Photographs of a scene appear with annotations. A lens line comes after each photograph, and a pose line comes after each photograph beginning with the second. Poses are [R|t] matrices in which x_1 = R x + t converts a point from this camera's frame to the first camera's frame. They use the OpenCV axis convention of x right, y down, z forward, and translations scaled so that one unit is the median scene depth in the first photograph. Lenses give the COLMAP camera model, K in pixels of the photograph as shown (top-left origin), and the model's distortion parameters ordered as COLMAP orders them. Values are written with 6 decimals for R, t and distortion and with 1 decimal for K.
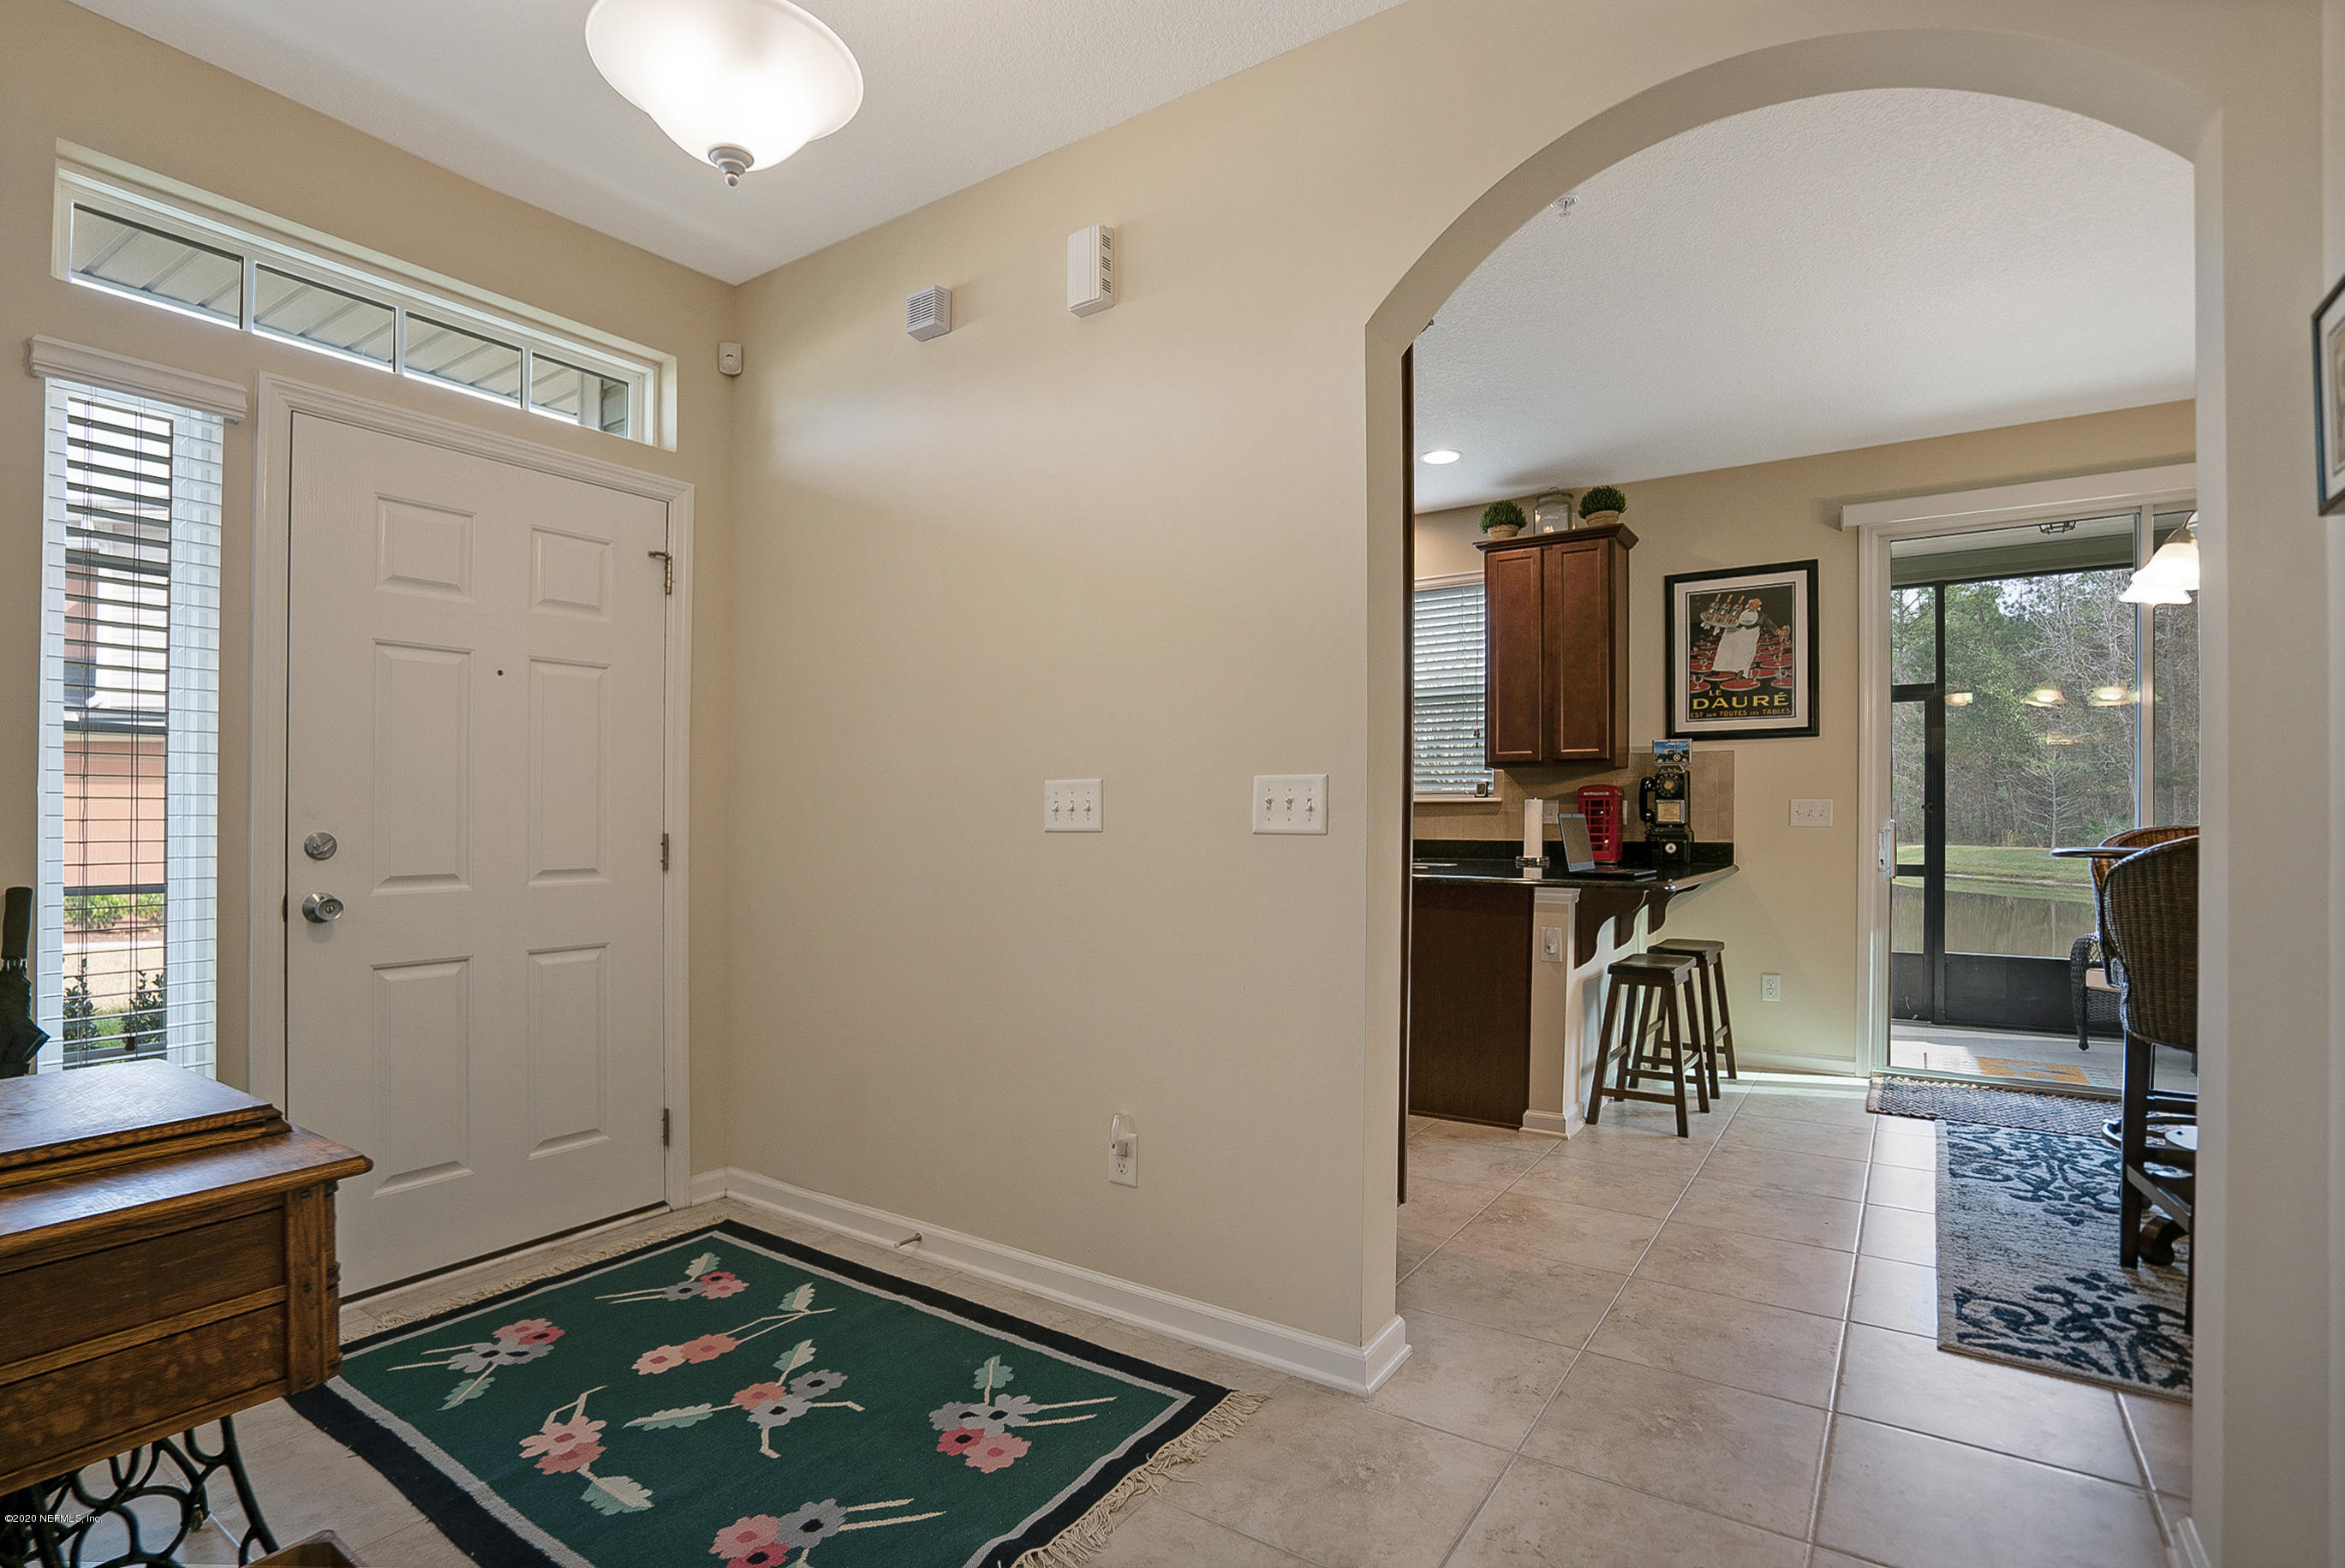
lens RADIAL K [[1138.8, 0, 1167.7], [0, 1138.8, 807.7], [0, 0, 1]] dist [-0.003665, 0.000932]
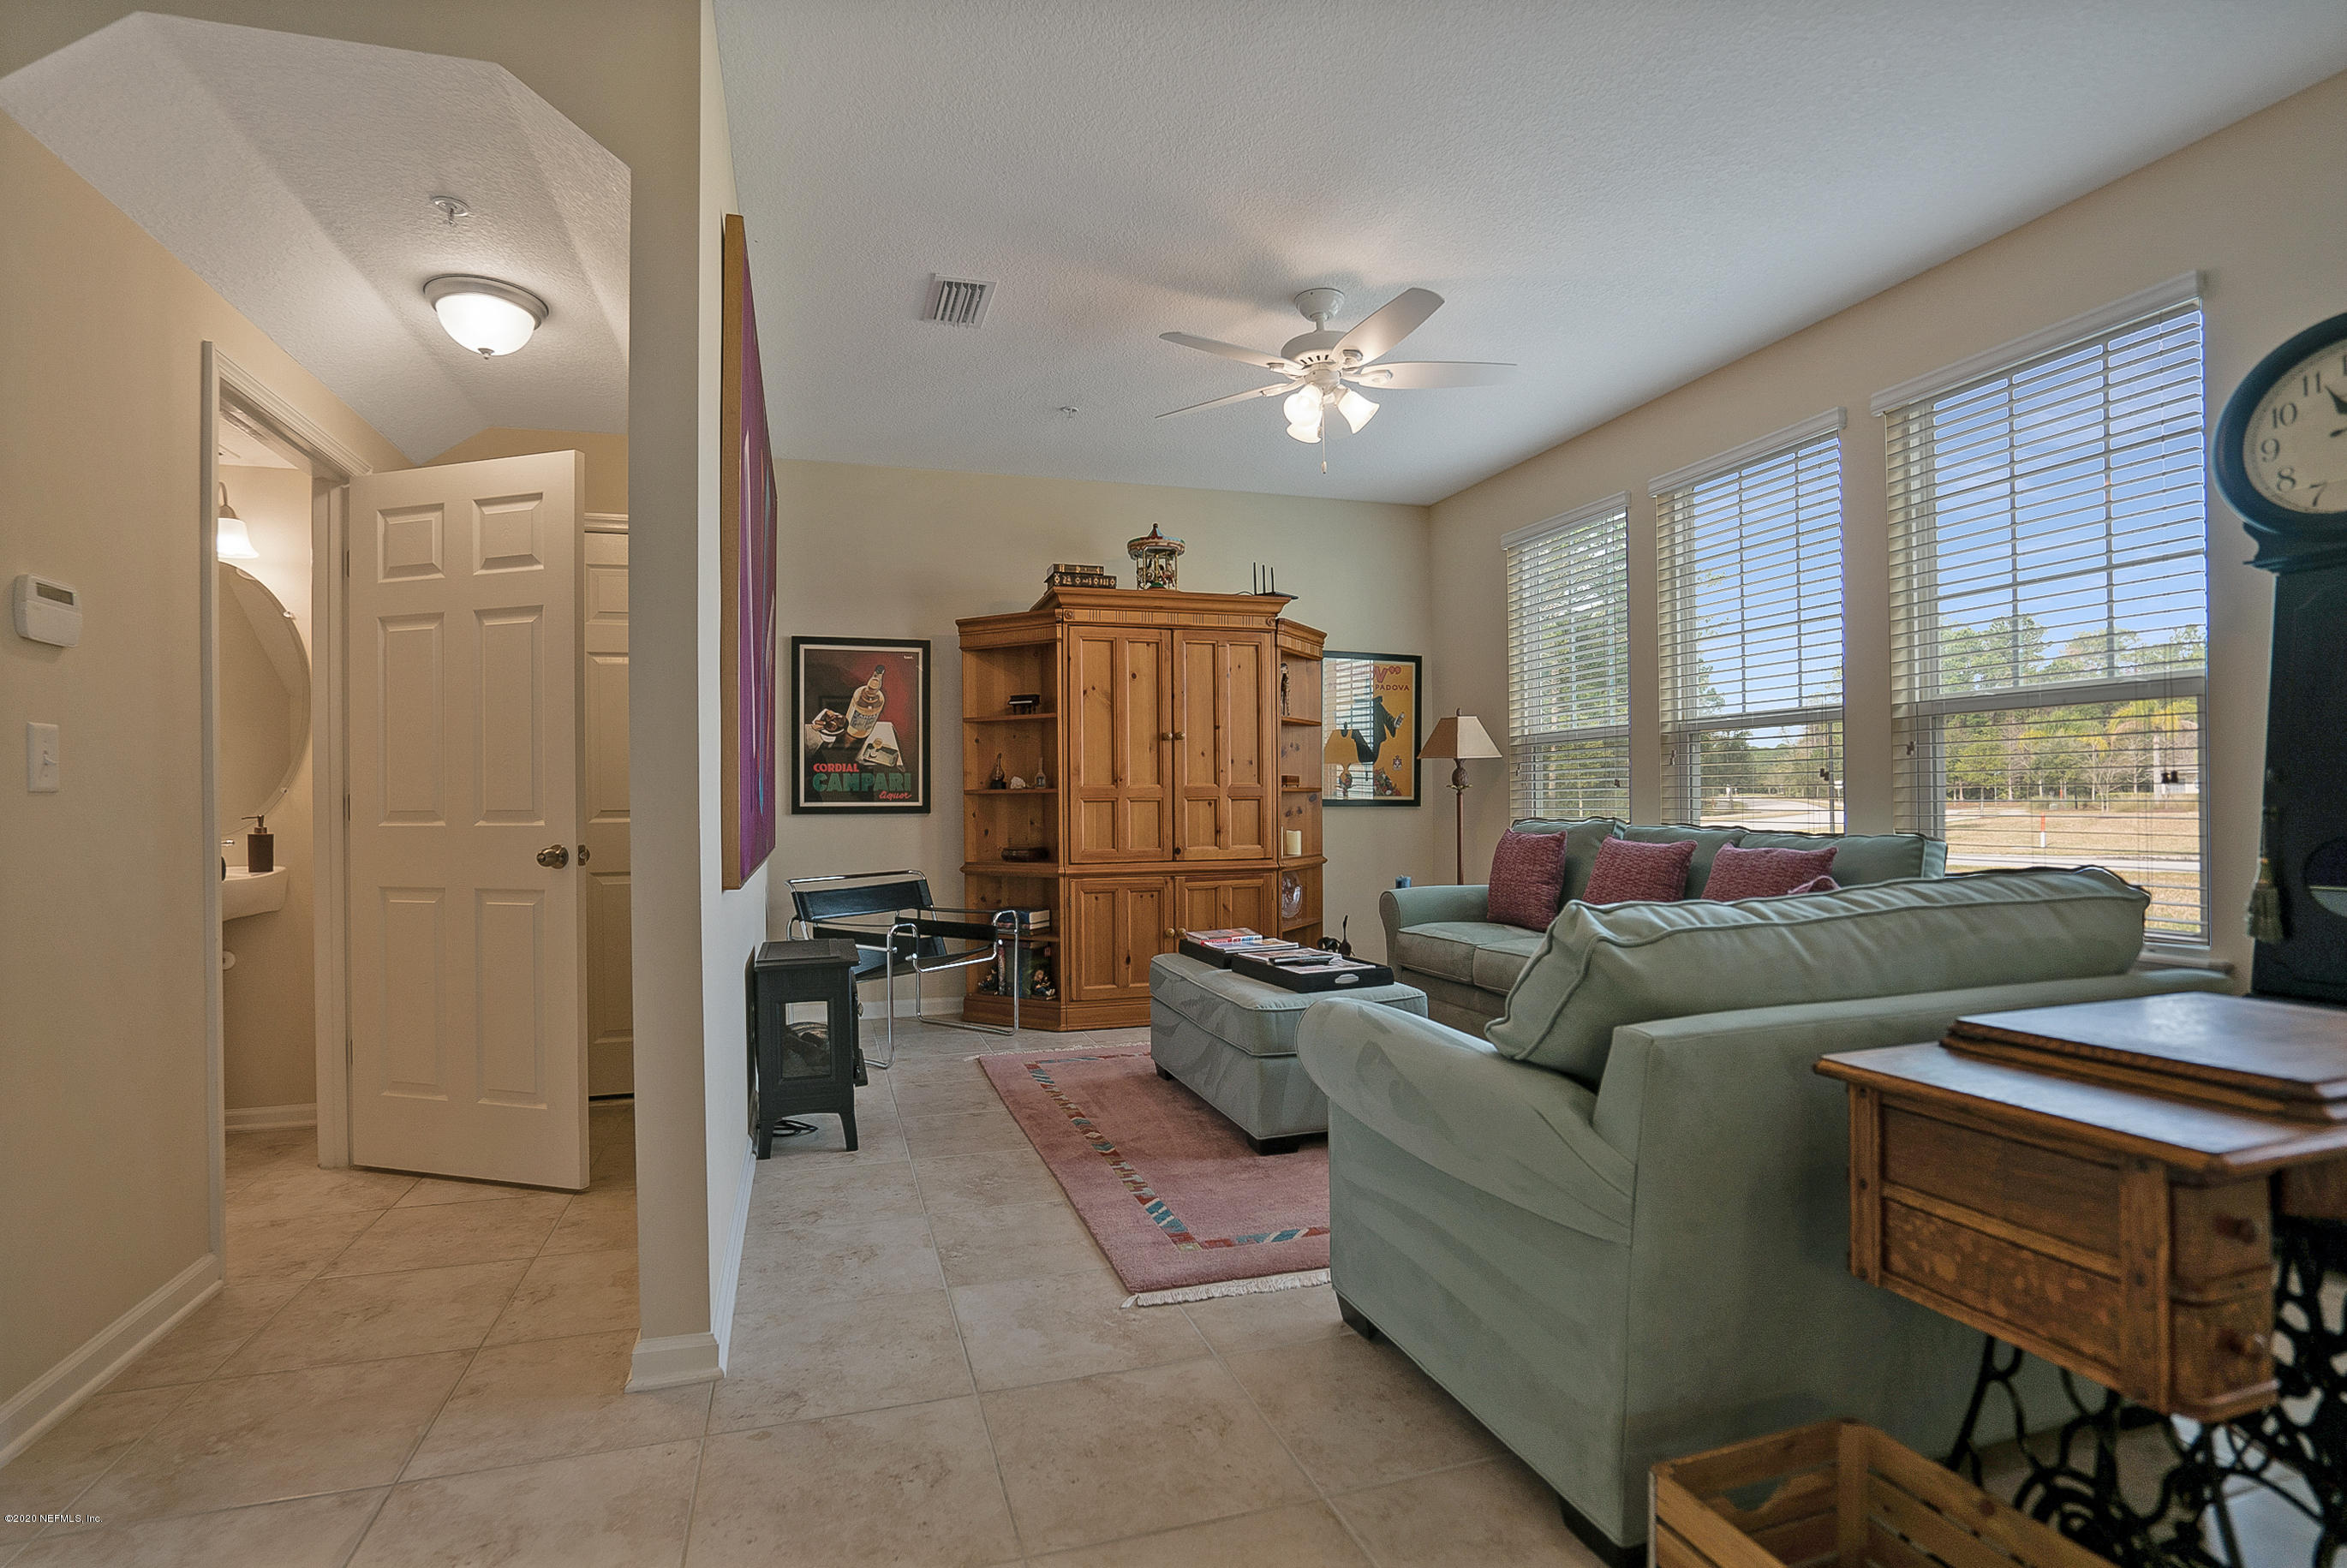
lens RADIAL K [[1139.7, 0, 1173.2], [0, 1139.7, 790.7], [0, 0, 1]] dist [-0.003665, 0.000932]
pose [[-0.621625, -0.004396, -0.783302, 0.165894], [0.016037, 0.999703, -0.018338, 0.036639], [0.783150, -0.023961, -0.621371, 0.493726]]
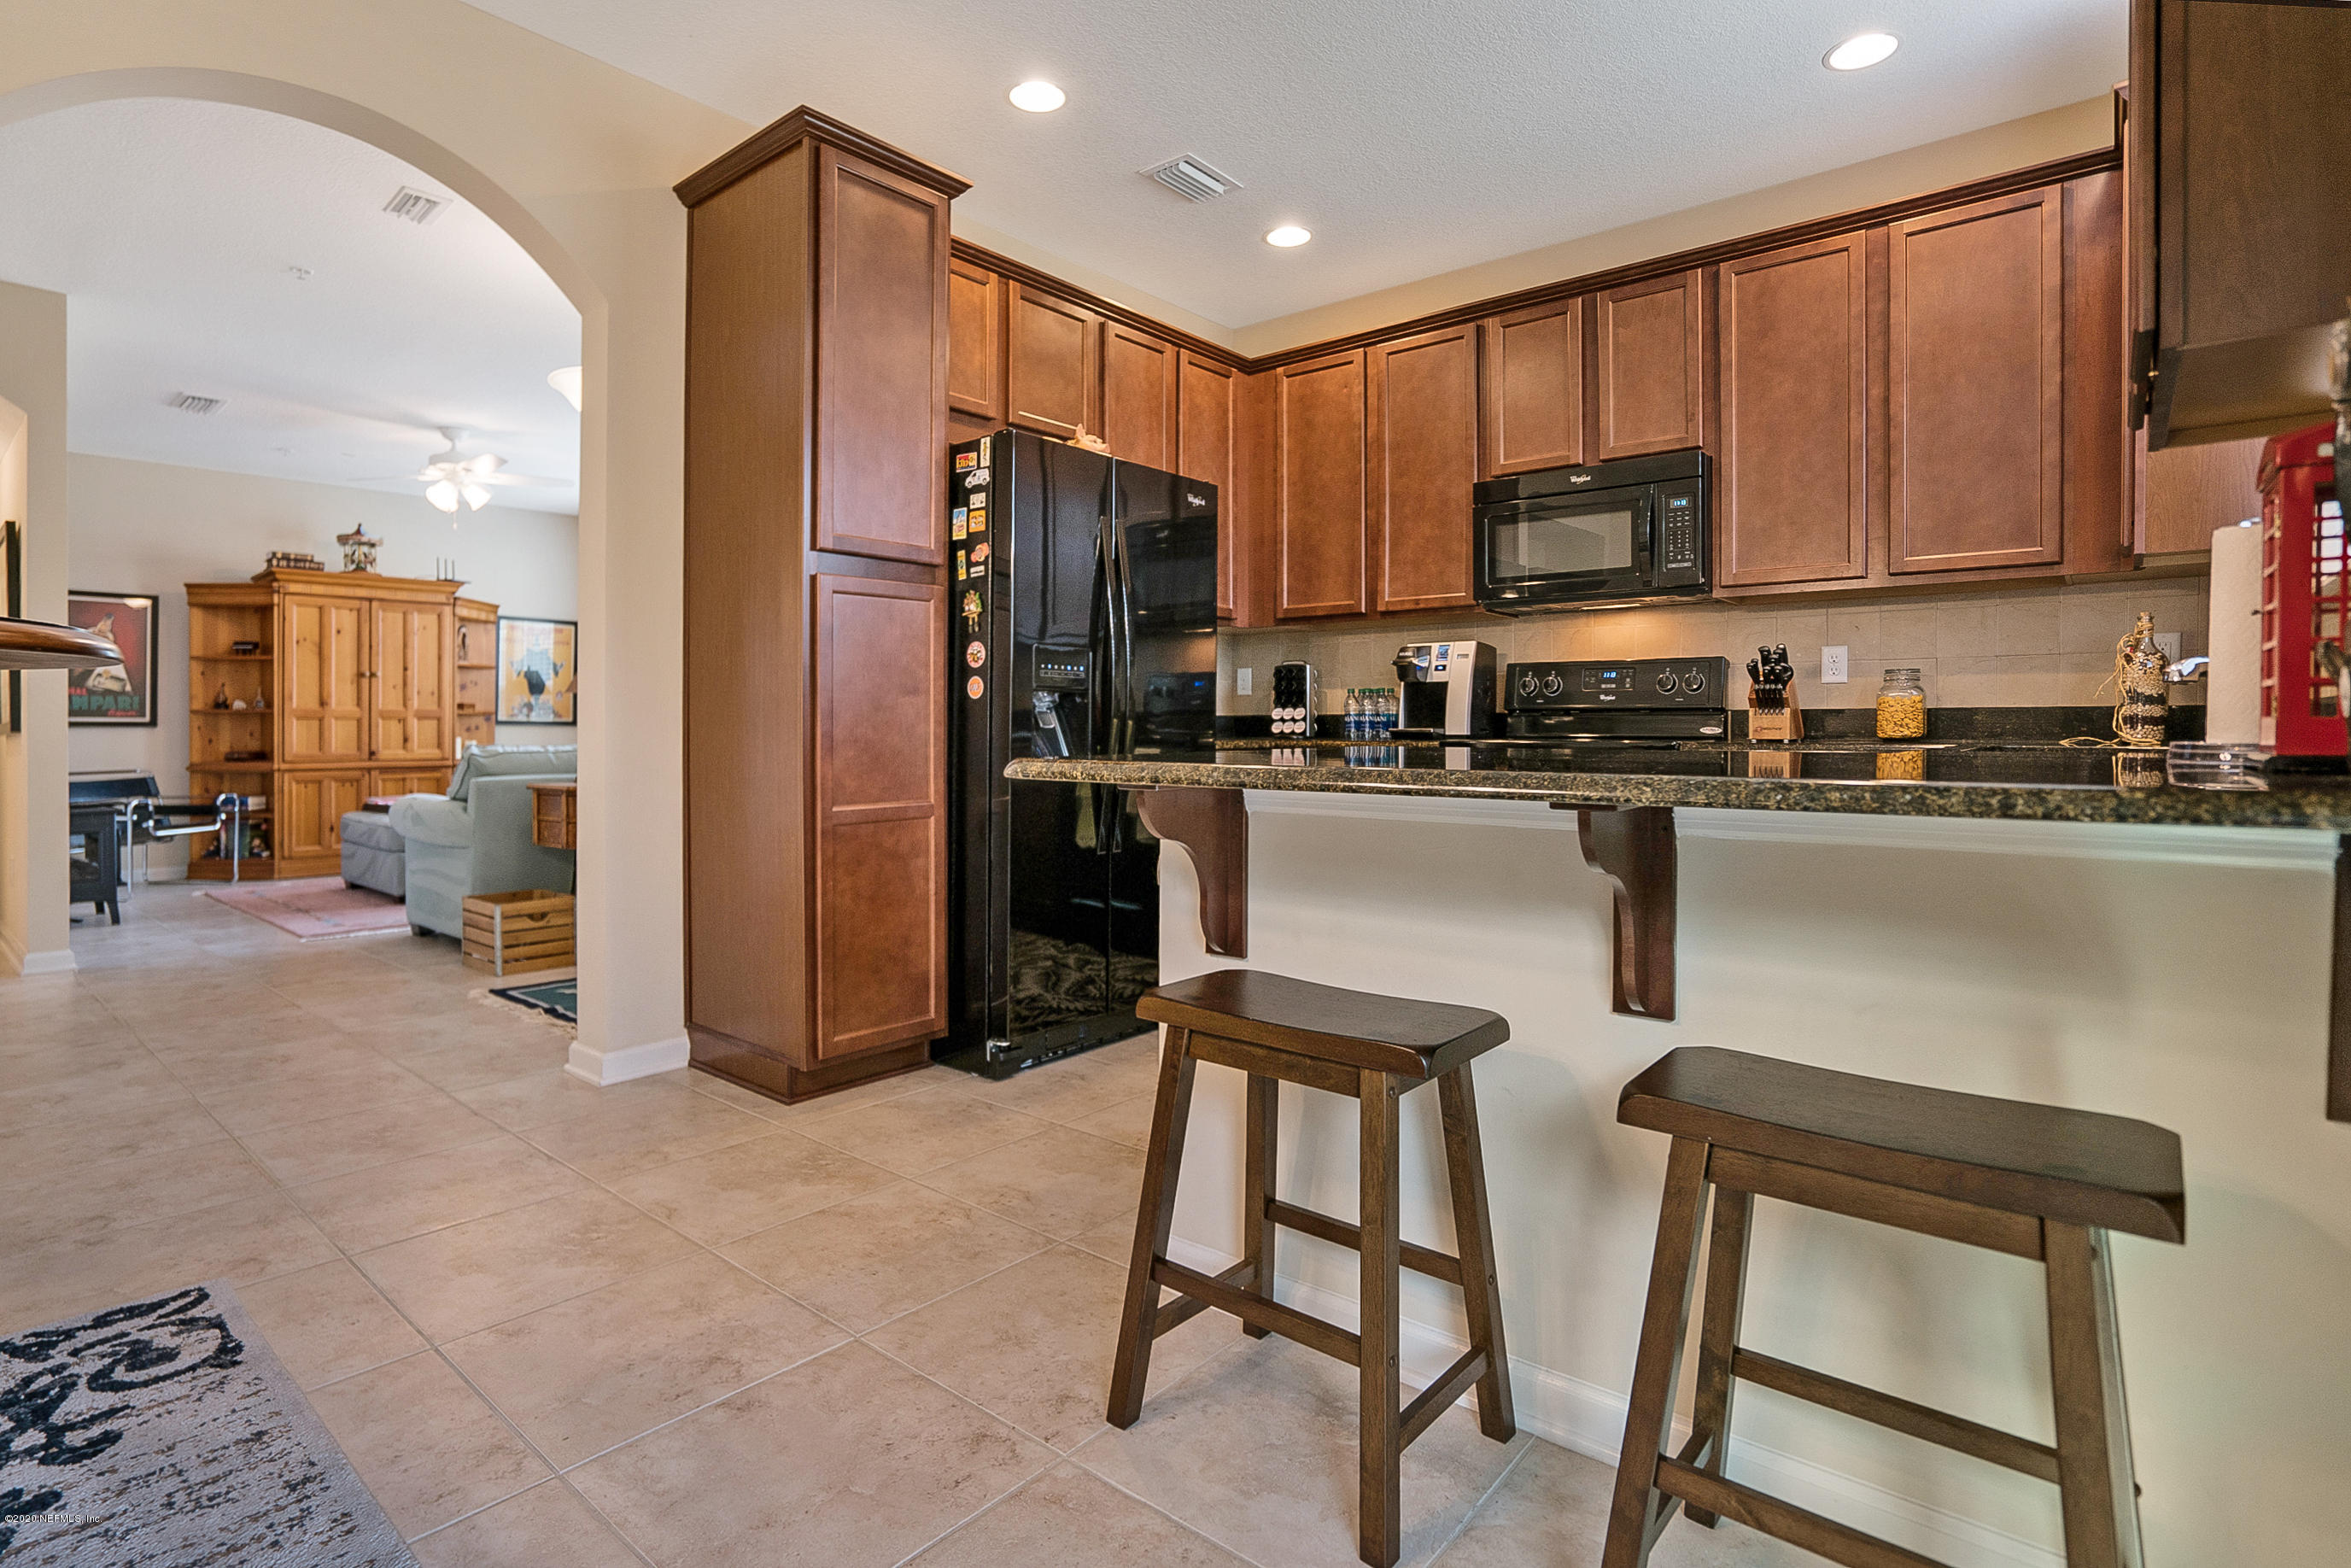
lens RADIAL K [[1141.8, 0, 1066.3], [0, 1141.8, 721.5], [0, 0, 1]] dist [-0.003665, 0.000932]
pose [[-0.171246, -0.009983, -0.985178, 1.305666], [0.014115, 0.999821, -0.012585, 0.093454], [0.985127, -0.016060, -0.171075, 1.644967]]
